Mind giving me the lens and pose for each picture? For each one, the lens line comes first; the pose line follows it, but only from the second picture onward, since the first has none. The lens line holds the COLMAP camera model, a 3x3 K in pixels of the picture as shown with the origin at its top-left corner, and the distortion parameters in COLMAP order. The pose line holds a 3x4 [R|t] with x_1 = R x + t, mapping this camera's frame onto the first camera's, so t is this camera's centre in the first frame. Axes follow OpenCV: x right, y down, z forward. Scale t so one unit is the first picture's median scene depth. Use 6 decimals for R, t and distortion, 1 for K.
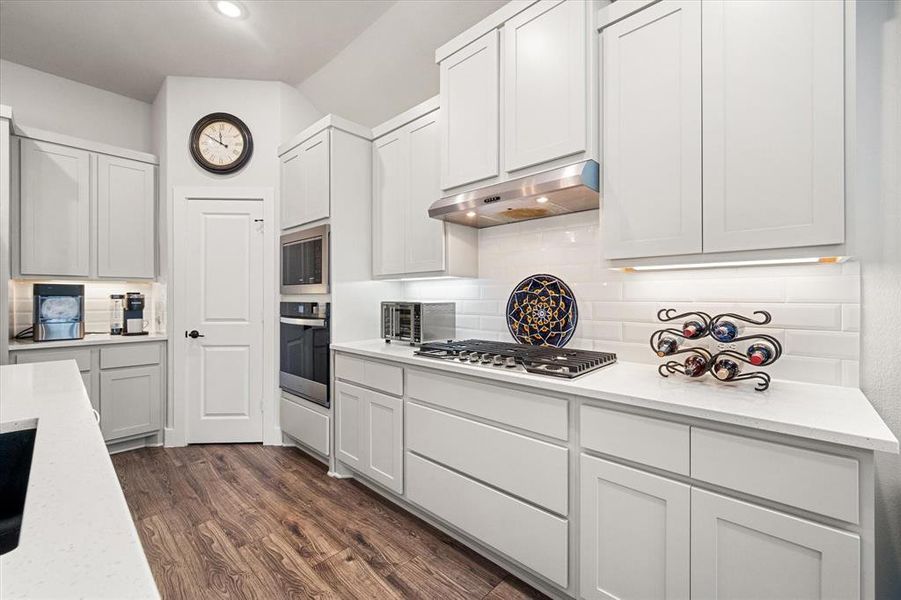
lens RADIAL K [[370.5, 0, 450.2], [0, 370.5, 296.9], [0, 0, 1]] dist [0.000136, 0.000279]
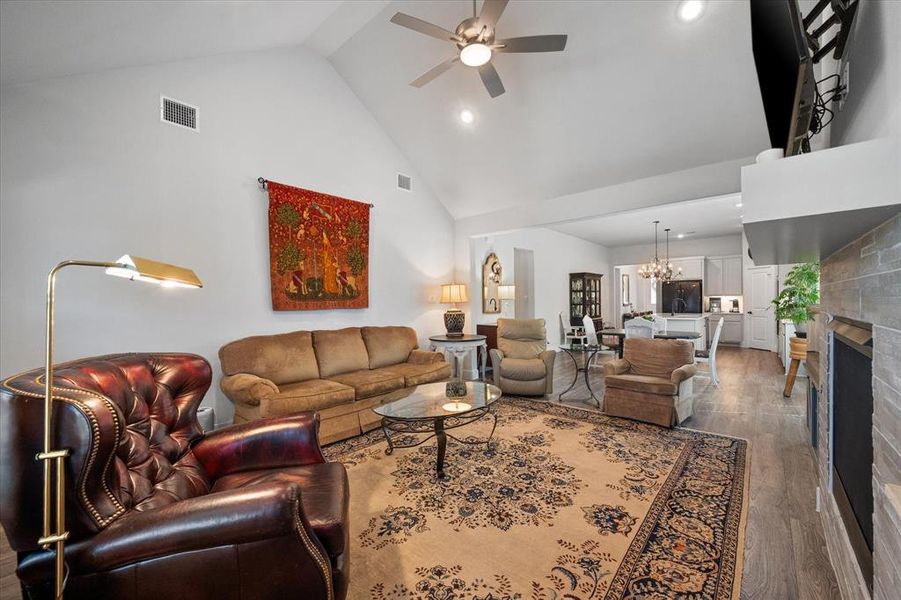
lens RADIAL K [[356.8, 0, 450.5], [0, 356.8, 300.0], [0, 0, 1]] dist [-0.000901, -0.000101]
pose [[0.028069, -0.004854, -0.999594, 2.895830], [0.014698, 0.999882, -0.004442, -0.037258], [0.999498, -0.014567, 0.028137, -2.079058]]
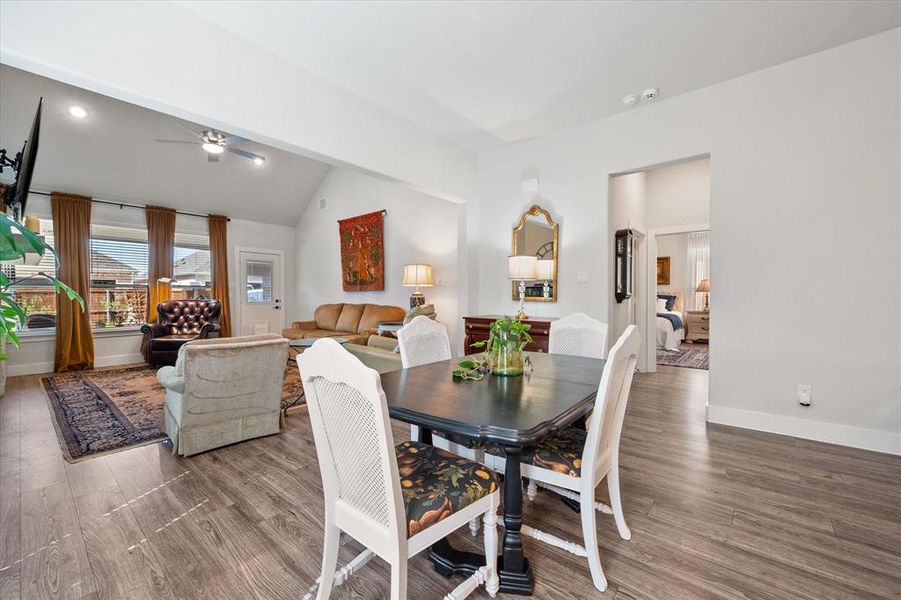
lens RADIAL K [[363.6, 0, 453.2], [0, 363.6, 300.1], [0, 0, 1]] dist [-0.002046, -0.000055]
pose [[-0.998442, 0.003112, -0.055705, 0.529497], [0.002493, 0.999934, 0.011184, 0.033016], [0.055736, 0.011028, -0.998385, 0.180612]]
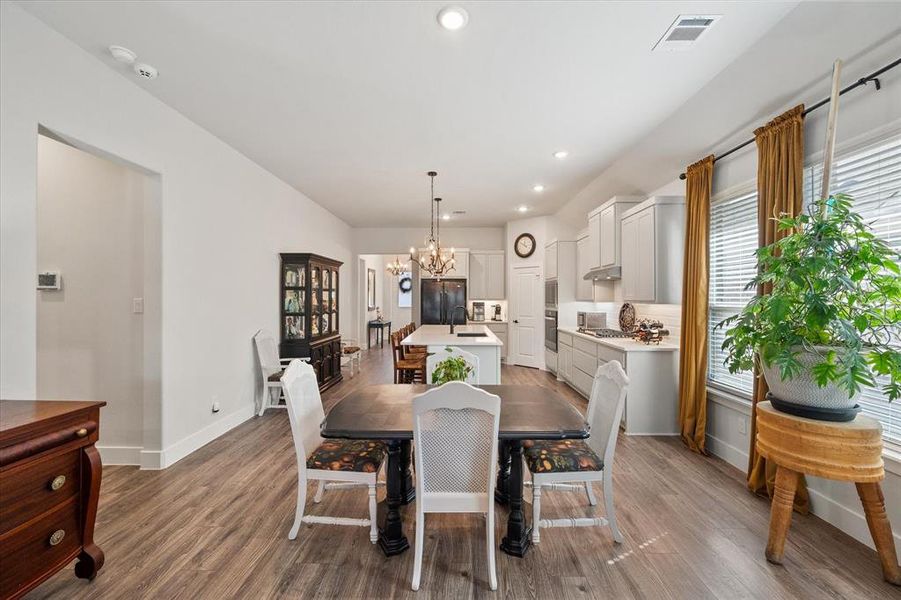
lens RADIAL K [[356.8, 0, 450.5], [0, 356.8, 300.0], [0, 0, 1]] dist [-0.000901, -0.000101]
pose [[0.664745, 0.005134, -0.747052, 1.084958], [-0.000893, 0.999981, 0.006078, -0.080173], [0.747069, -0.003374, 0.664737, -1.245777]]
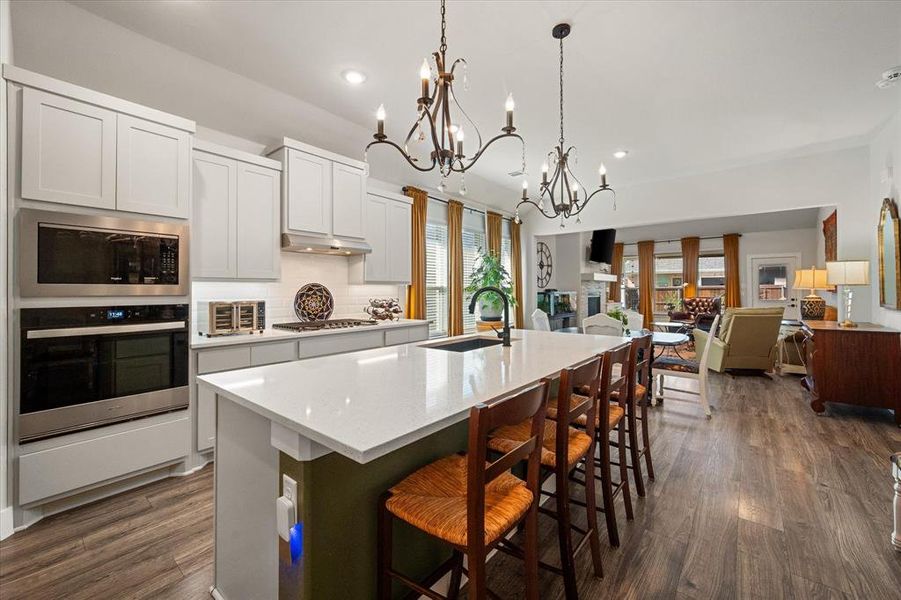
lens RADIAL K [[363.2, 0, 453.2], [0, 363.2, 284.3], [0, 0, 1]] dist [0.000209, 0.000052]
pose [[-0.062813, 0.015433, 0.997906, -1.470868], [0.000638, 0.999881, -0.015423, -0.024852], [-0.998025, -0.000332, -0.062815, 0.363395]]
